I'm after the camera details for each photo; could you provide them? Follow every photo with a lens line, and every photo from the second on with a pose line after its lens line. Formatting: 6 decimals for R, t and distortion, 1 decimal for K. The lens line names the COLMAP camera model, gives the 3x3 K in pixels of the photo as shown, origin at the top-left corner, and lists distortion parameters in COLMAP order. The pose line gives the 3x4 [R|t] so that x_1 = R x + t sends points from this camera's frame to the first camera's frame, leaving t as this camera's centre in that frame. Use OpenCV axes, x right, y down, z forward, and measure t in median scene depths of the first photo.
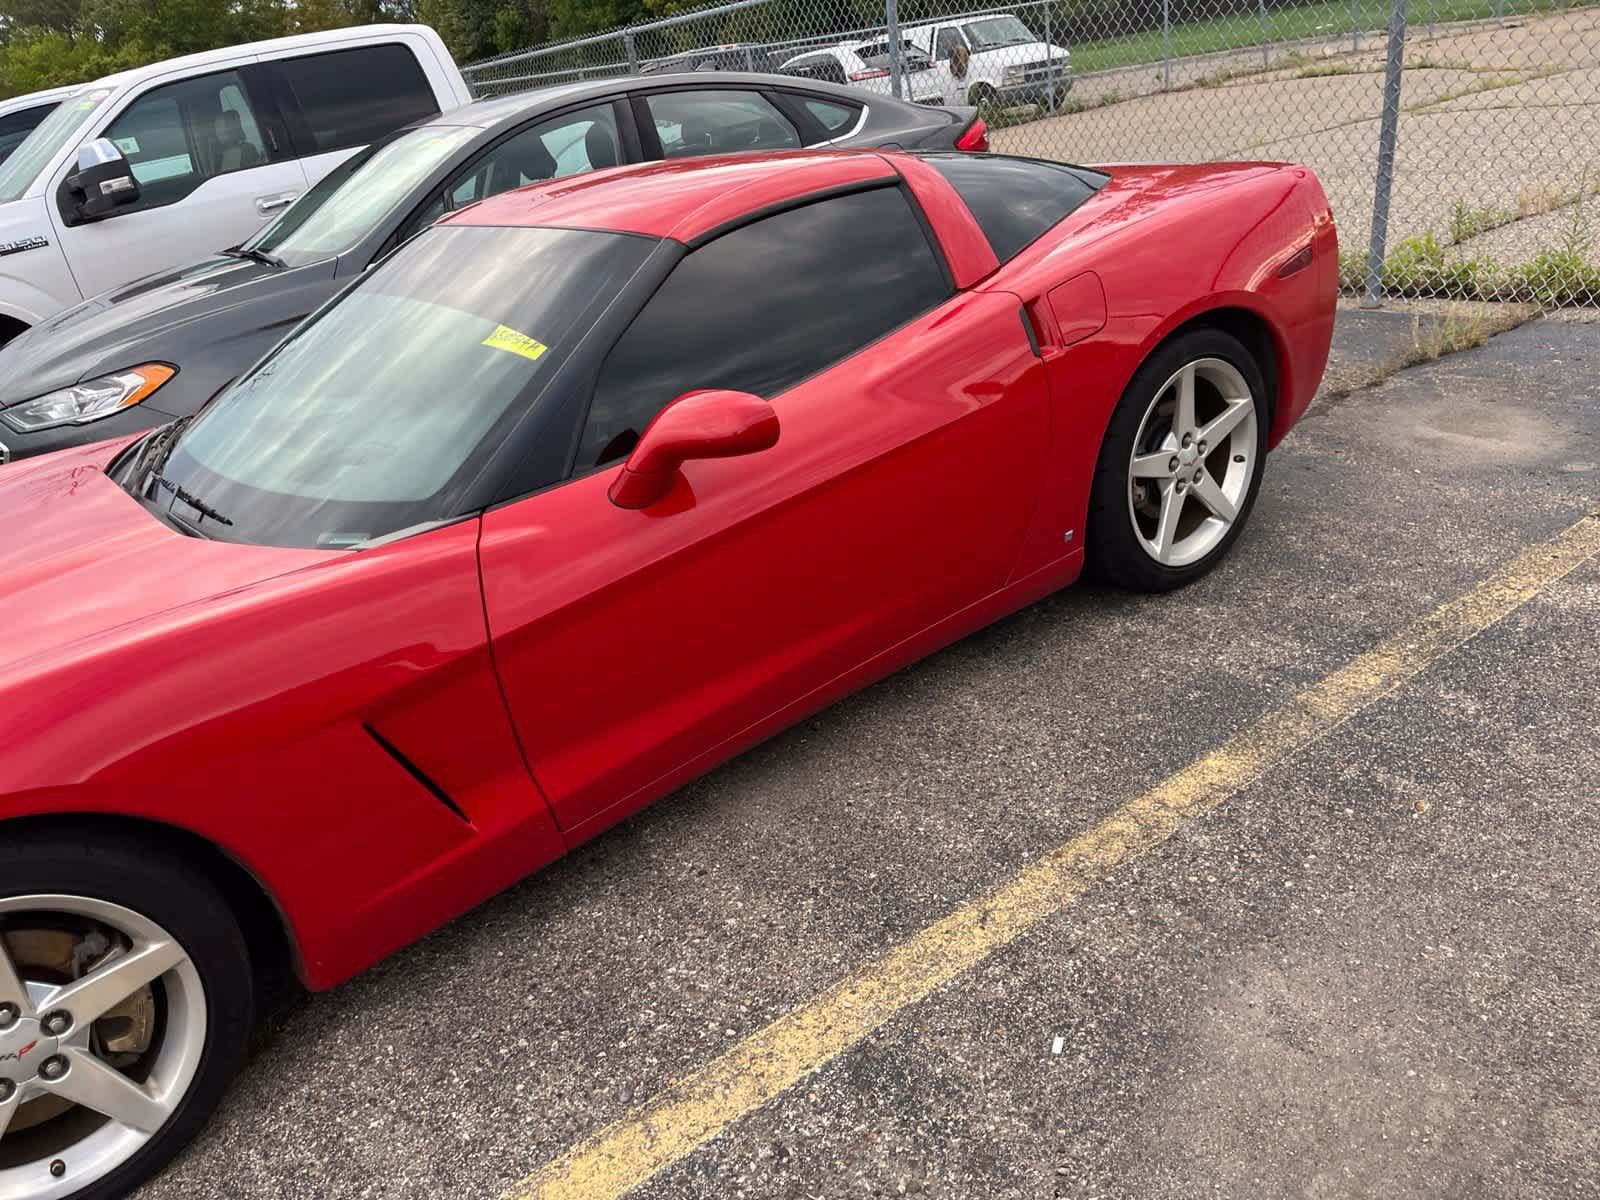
lens RADIAL K [[1212.6, 0, 788.3], [0, 1212.6, 600.1], [0, 0, 1]] dist [0.078427, -0.107910]
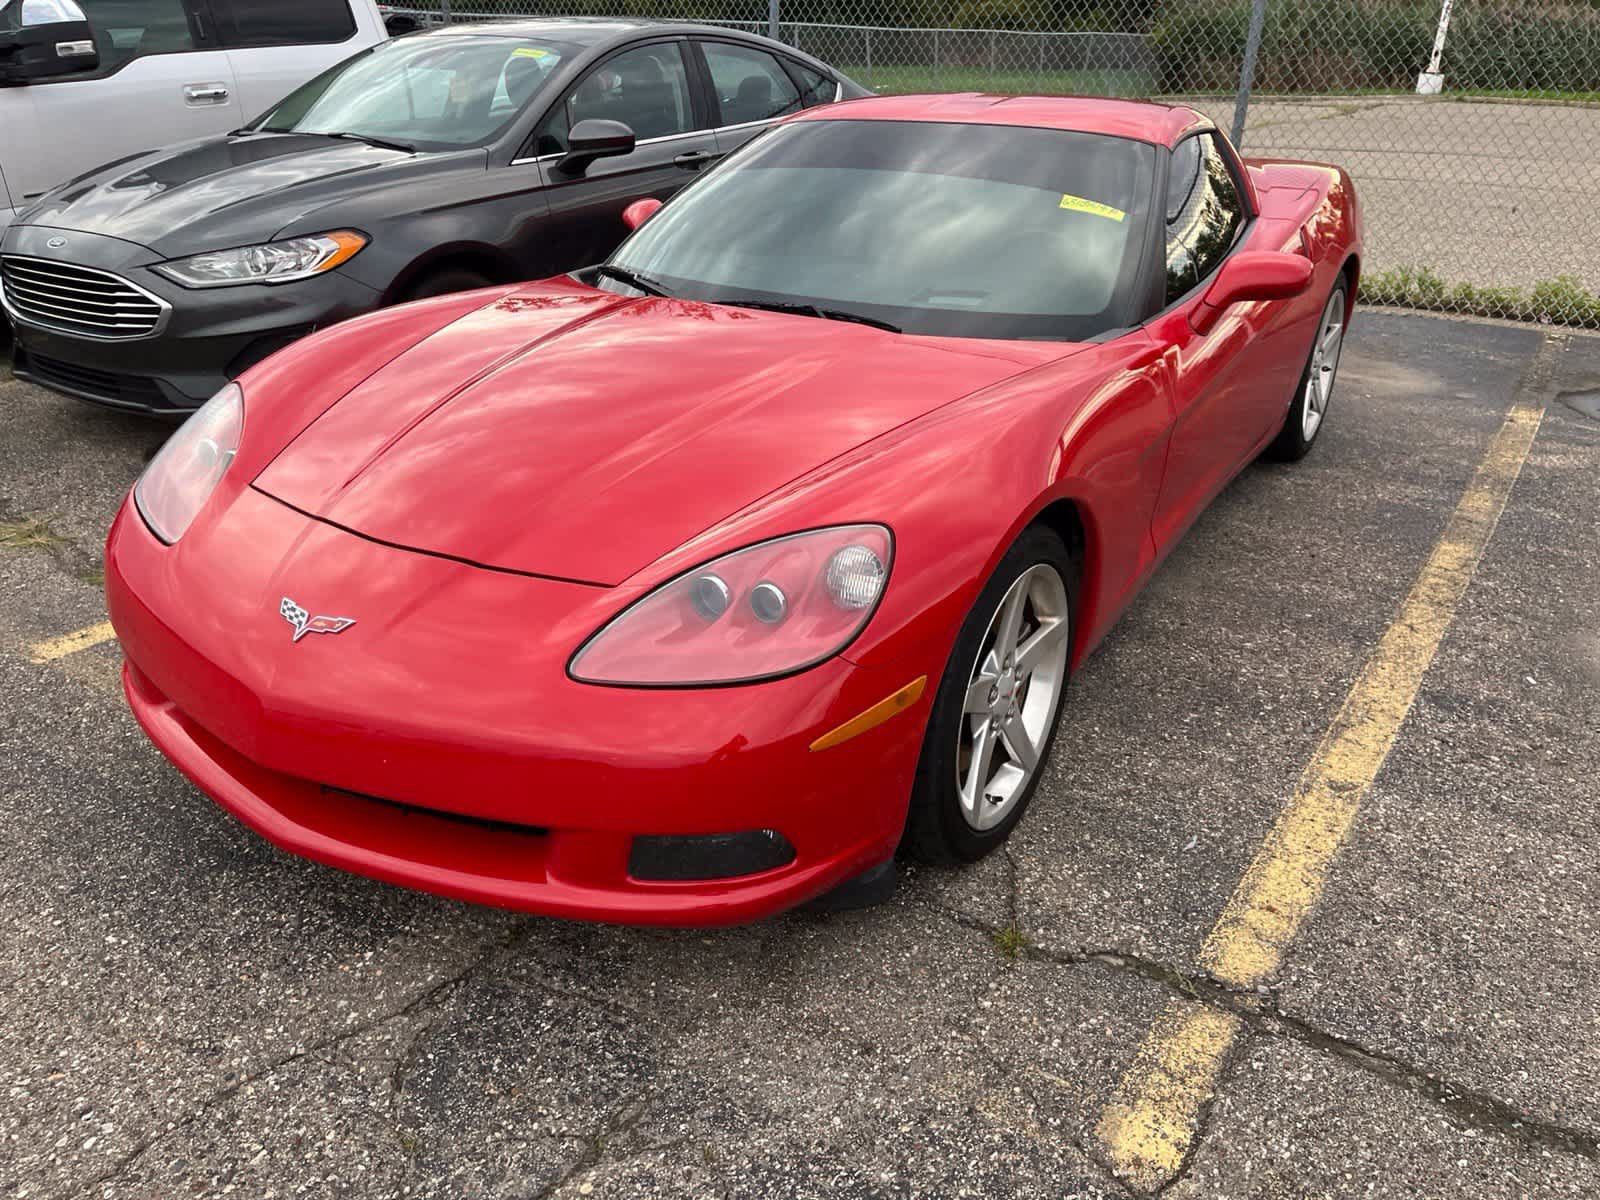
lens RADIAL K [[1212.6, 0, 818.3], [0, 1212.6, 596.5], [0, 0, 1]] dist [0.078427, -0.107910]
pose [[0.922980, -0.010173, 0.384714, -0.863700], [0.015649, 0.999816, -0.011106, 0.183895], [-0.384530, 0.016271, 0.922969, -0.070164]]
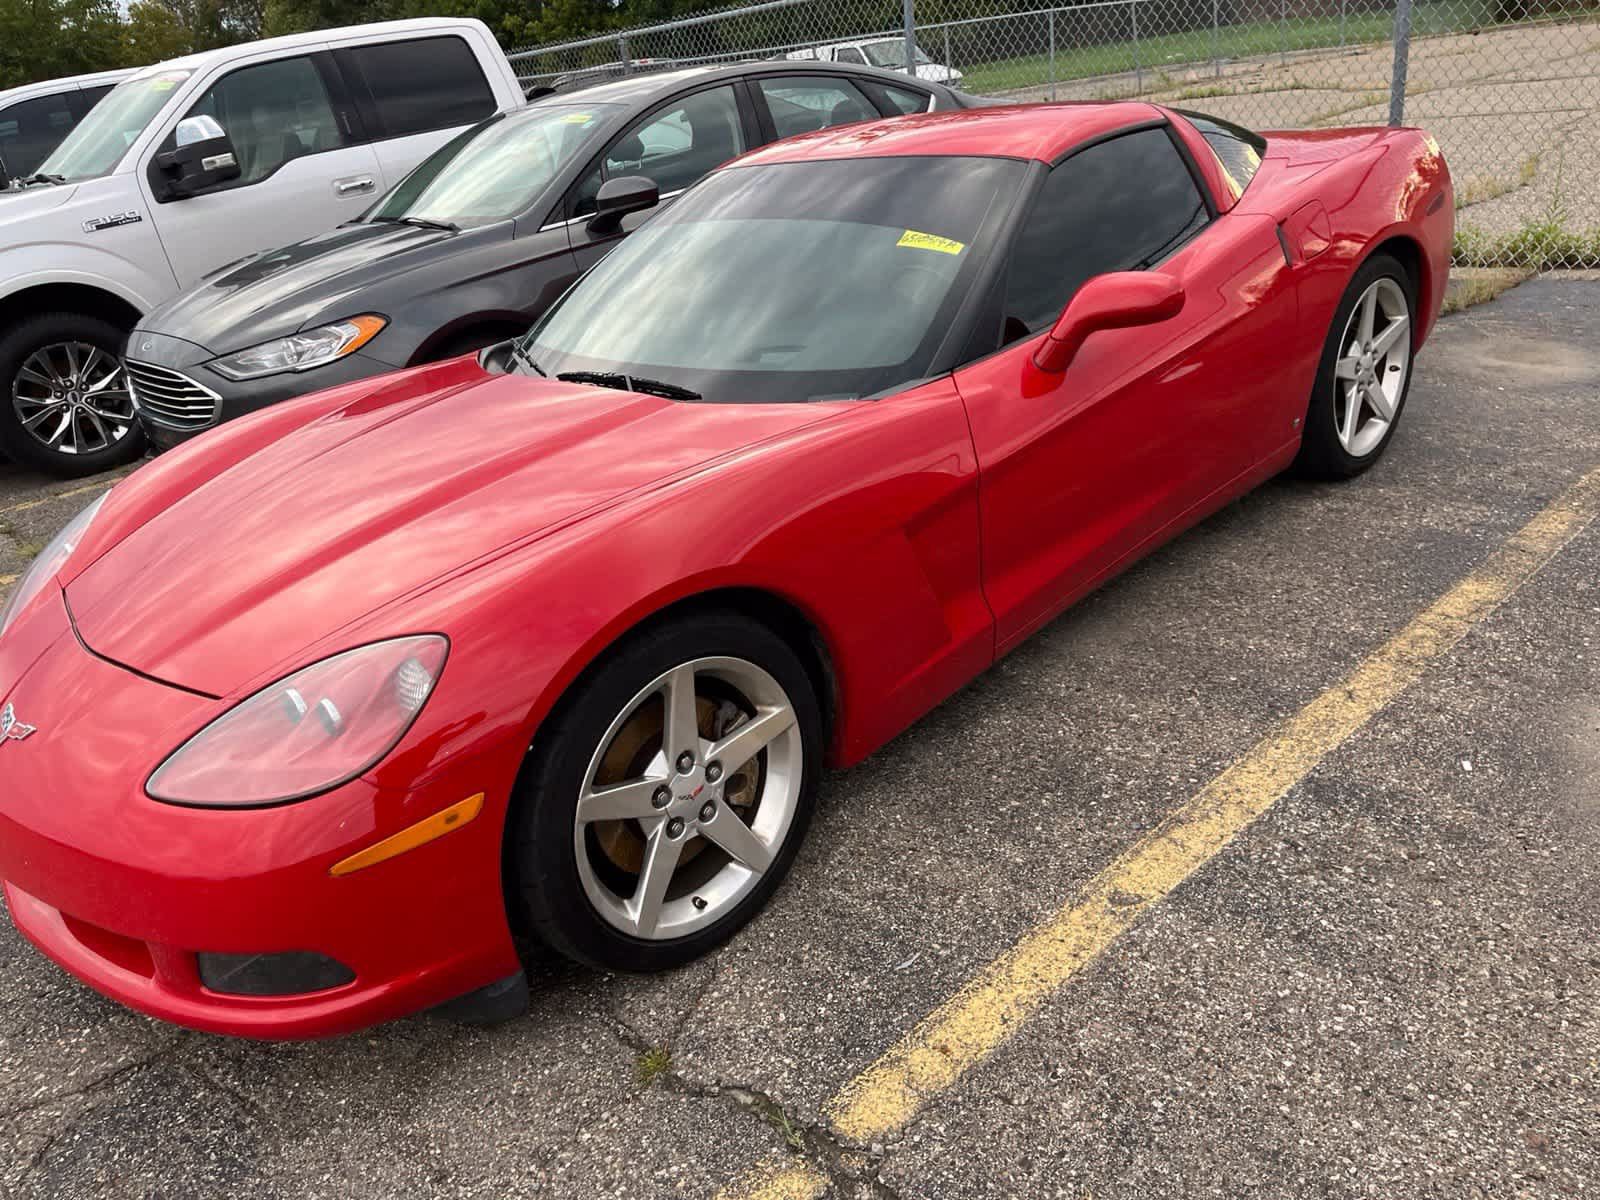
lens RADIAL K [[1212.6, 0, 791.8], [0, 1212.6, 591.0], [0, 0, 1]] dist [0.078427, -0.107910]
pose [[0.993142, -0.032356, 0.112352, -0.436684], [0.035035, 0.999145, -0.021950, 0.131034], [-0.111546, 0.025735, 0.993426, -0.141175]]
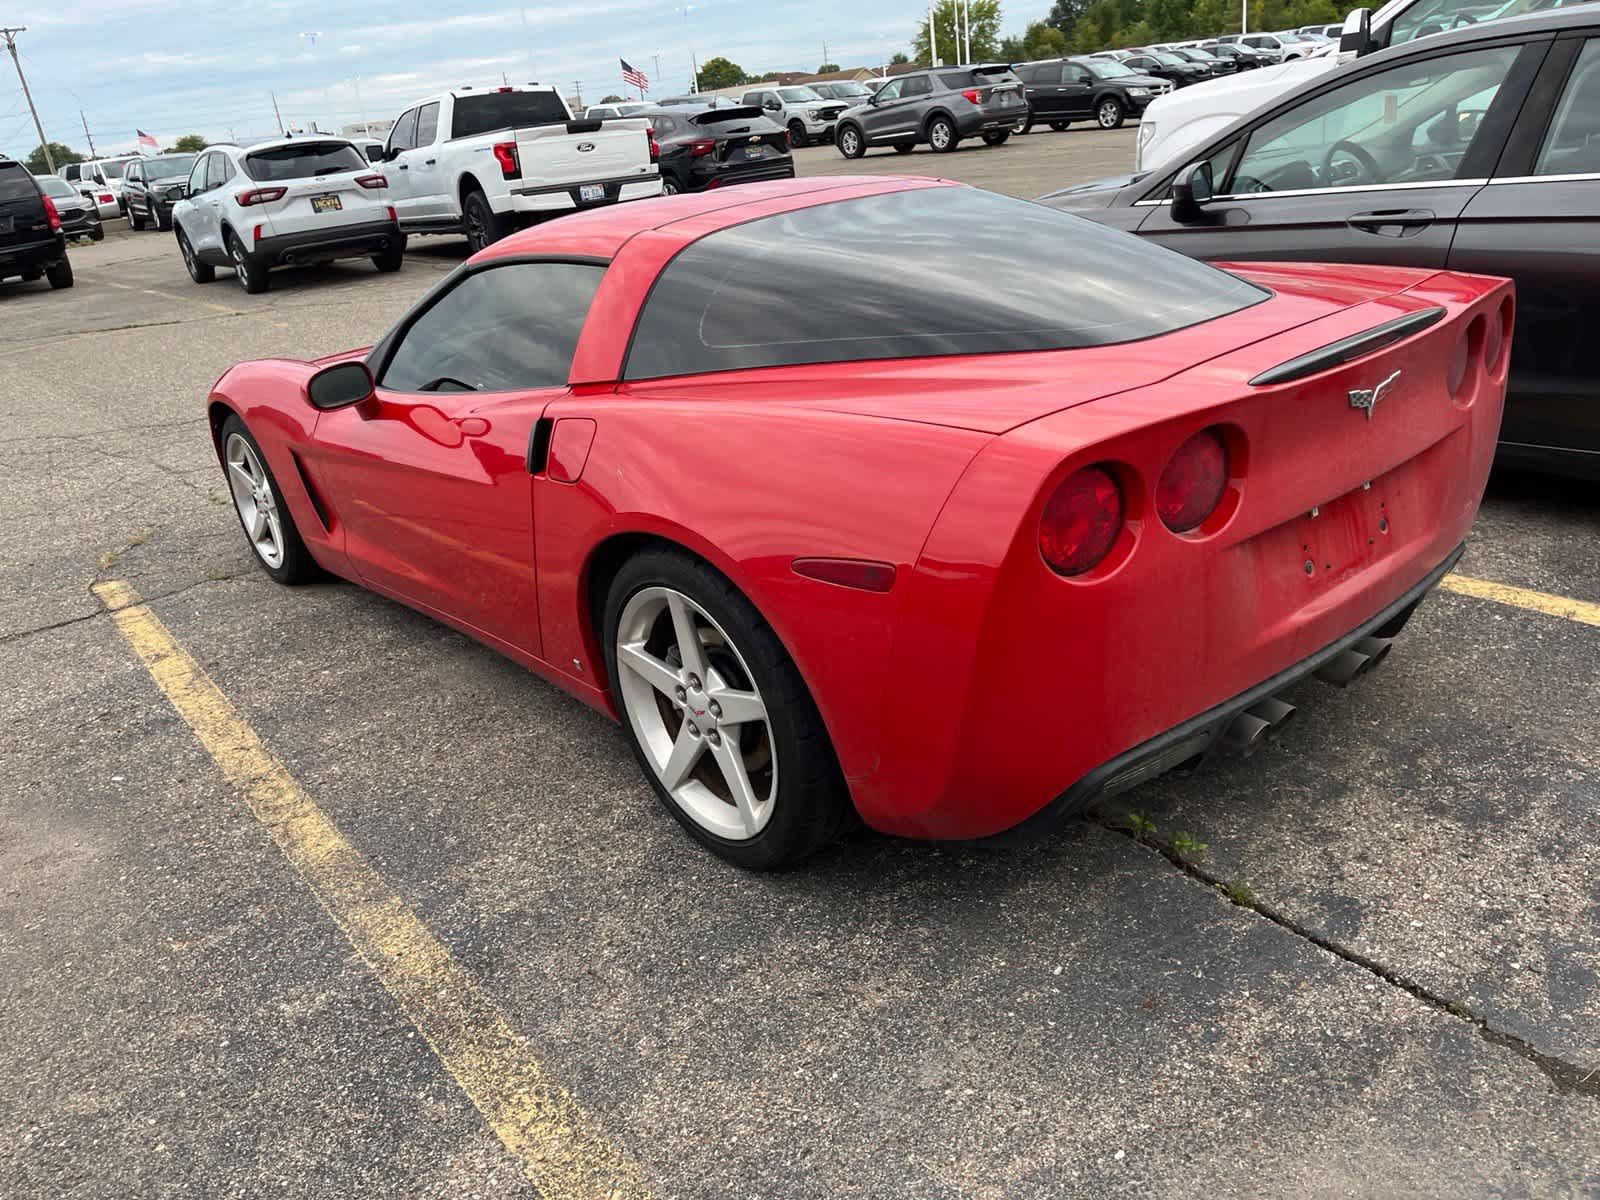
lens RADIAL K [[1212.6, 0, 785.9], [0, 1212.6, 594.0], [0, 0, 1]] dist [0.078427, -0.107910]
pose [[0.055694, 0.500618, -0.863875, 1.134508], [-0.314478, 0.829976, 0.460699, -0.646695], [0.947629, 0.246011, 0.203658, 1.035783]]
